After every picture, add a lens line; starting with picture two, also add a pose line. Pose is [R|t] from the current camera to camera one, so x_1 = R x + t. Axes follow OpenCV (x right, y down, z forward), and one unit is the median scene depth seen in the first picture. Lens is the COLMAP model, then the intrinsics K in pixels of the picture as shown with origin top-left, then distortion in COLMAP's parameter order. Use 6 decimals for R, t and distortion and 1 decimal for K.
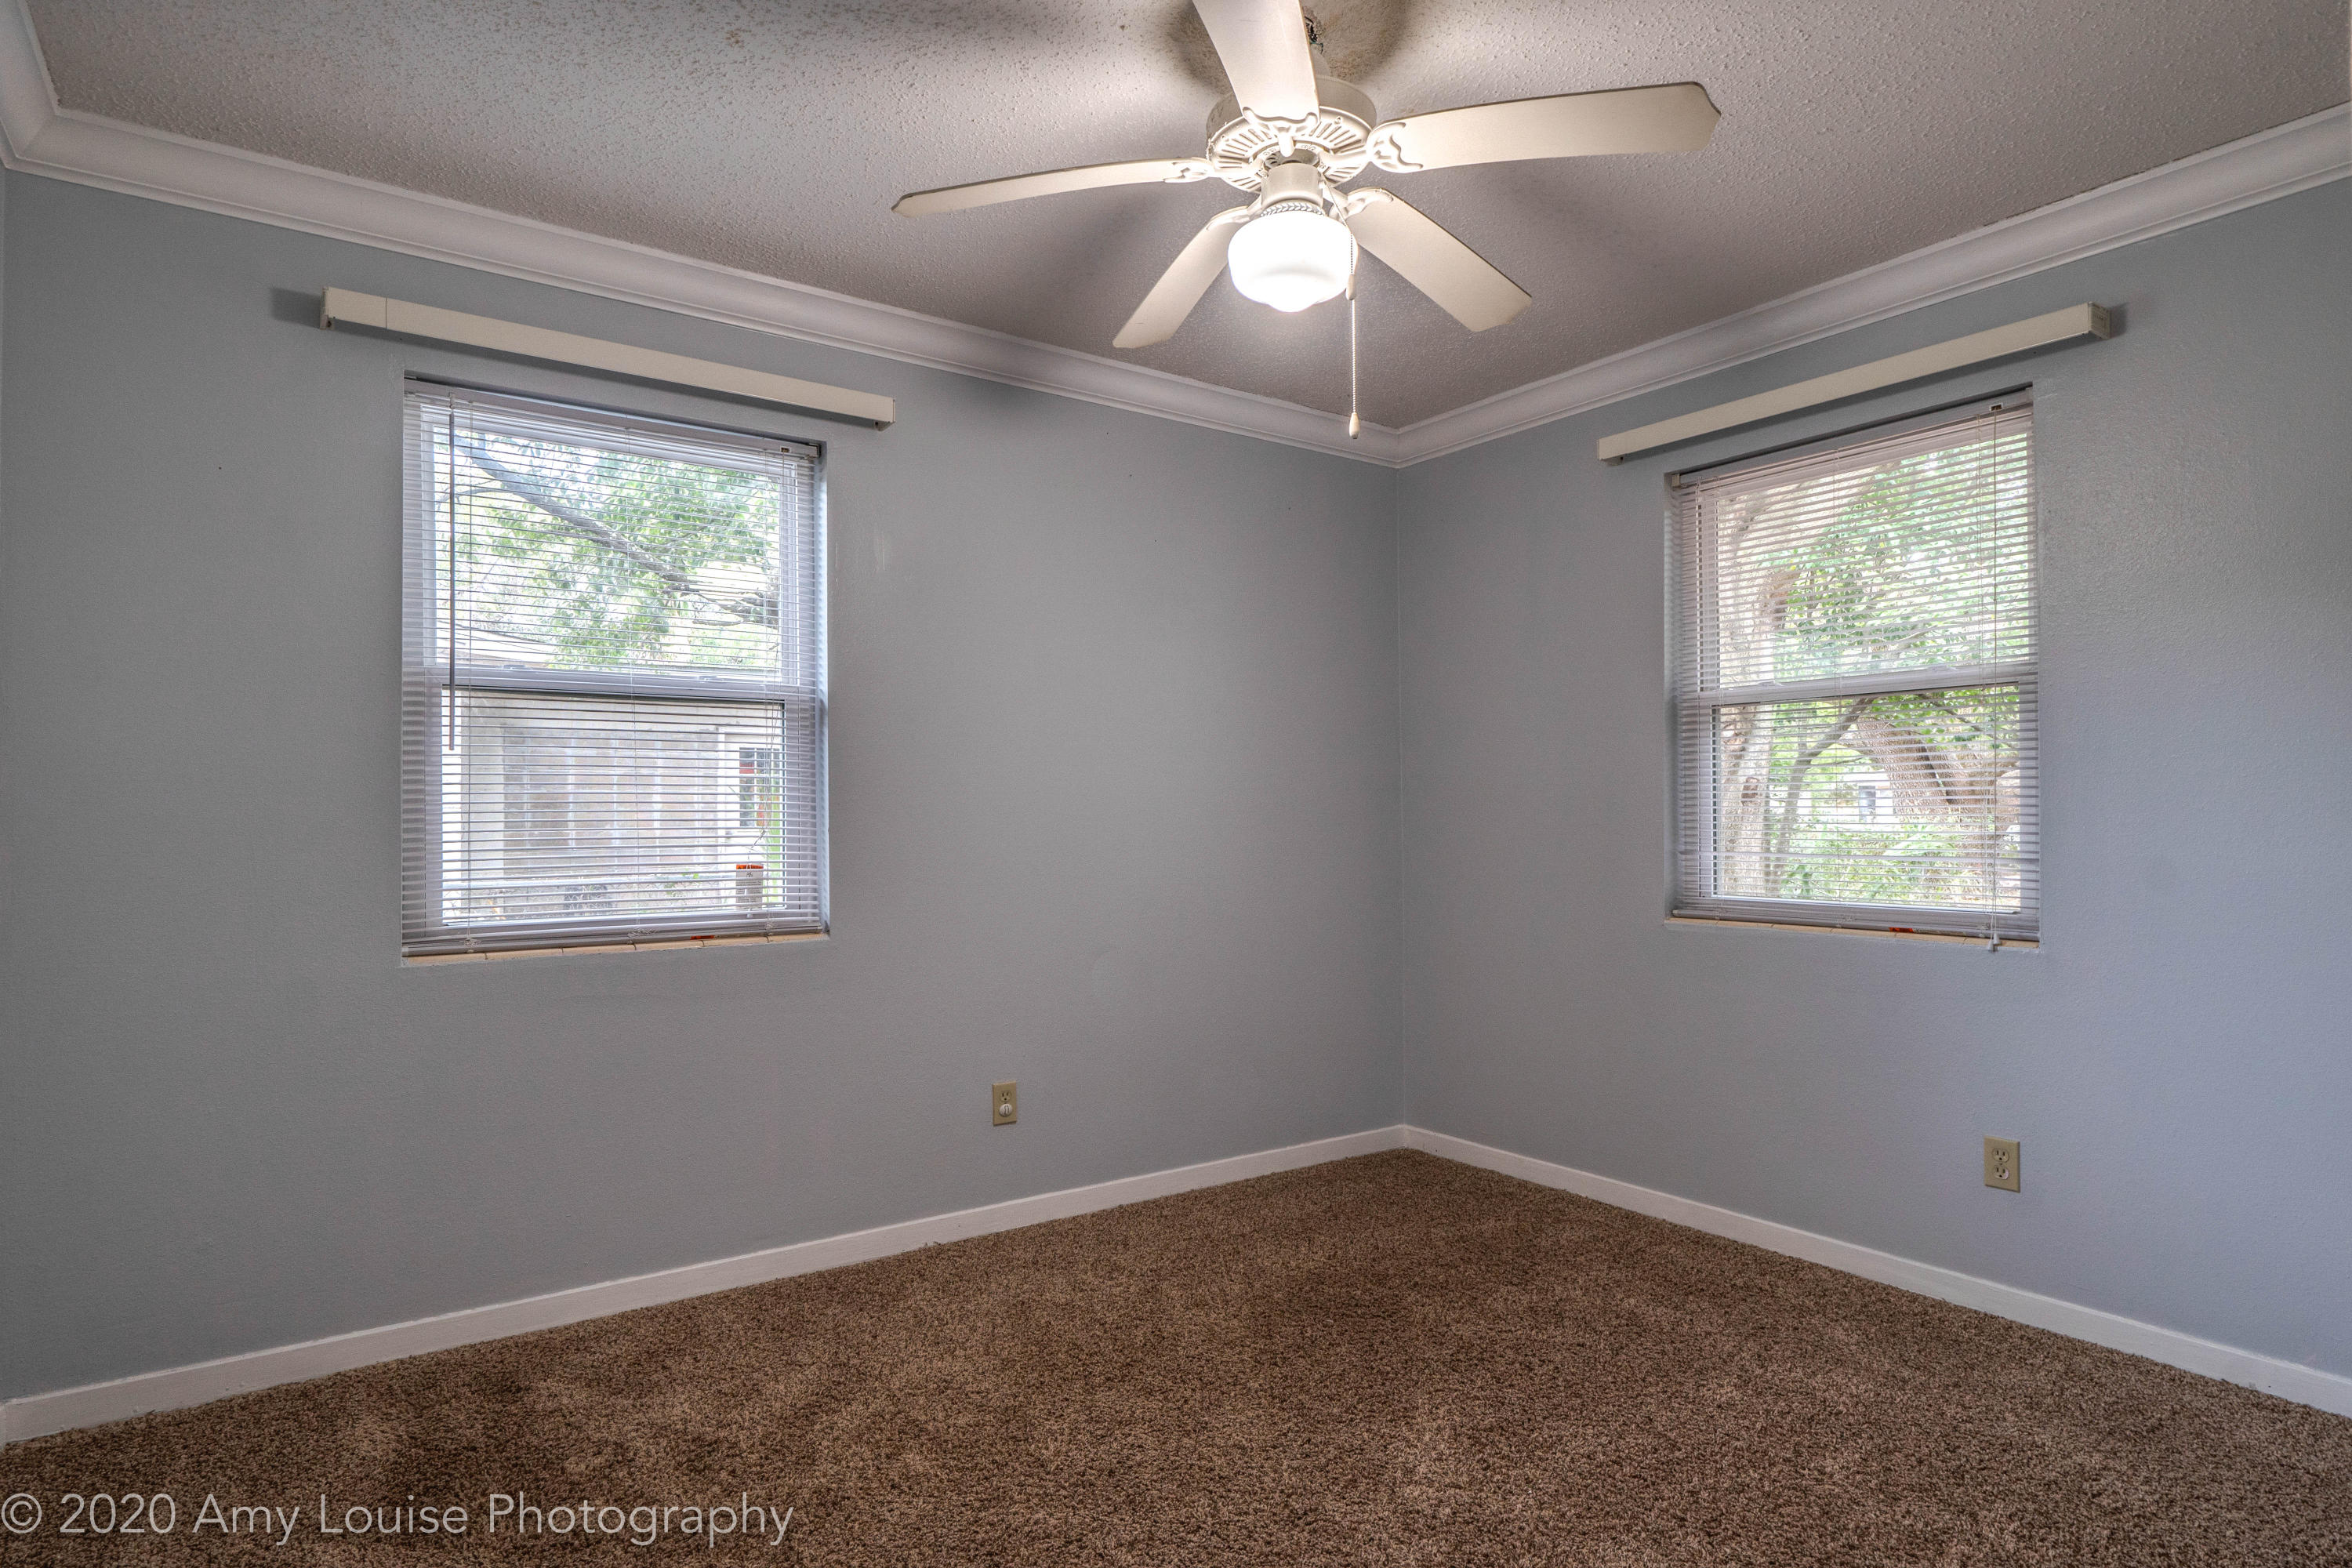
lens RADIAL K [[1275.2, 0, 1173.2], [0, 1275.2, 803.3], [0, 0, 1]] dist [-0.004324, -0.000359]
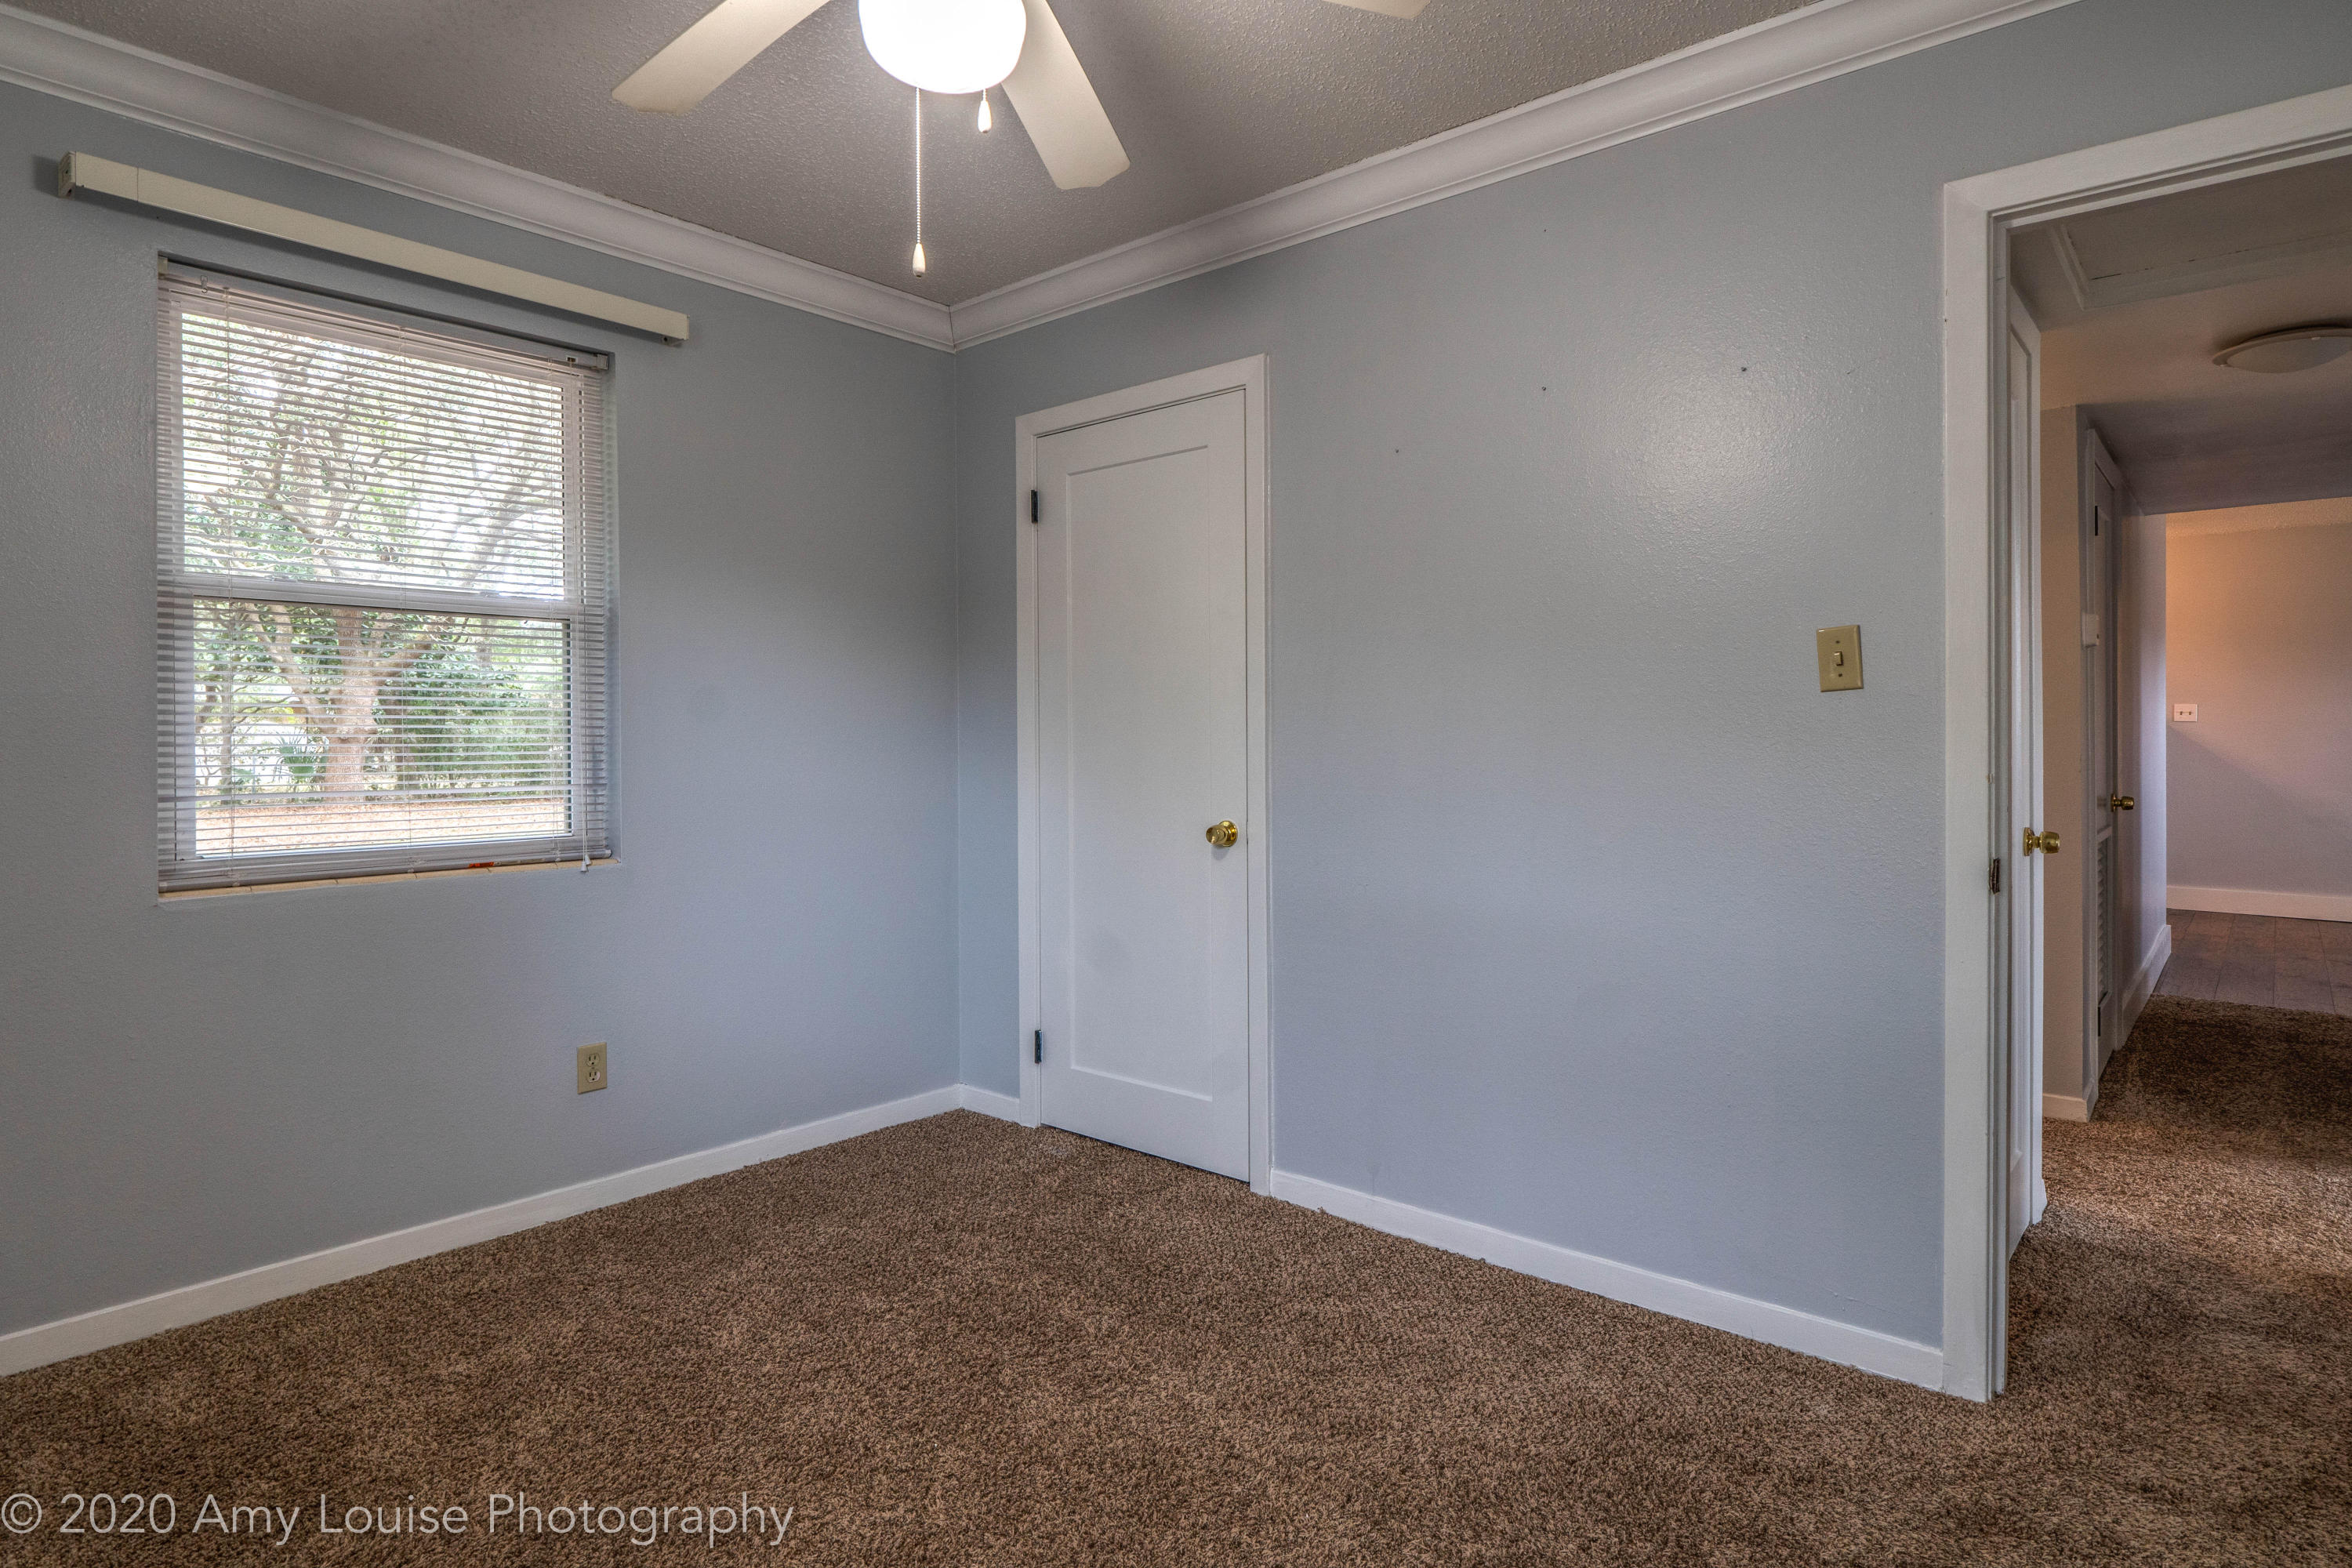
lens RADIAL K [[1295.1, 0, 1181.8], [0, 1295.1, 748.8], [0, 0, 1]] dist [0.000808, 0.000153]
pose [[-0.246514, 0.000699, 0.969139, -0.529483], [0.000108, 1.000000, -0.000694, 0.014112], [-0.969139, -0.000066, -0.246514, 0.780584]]
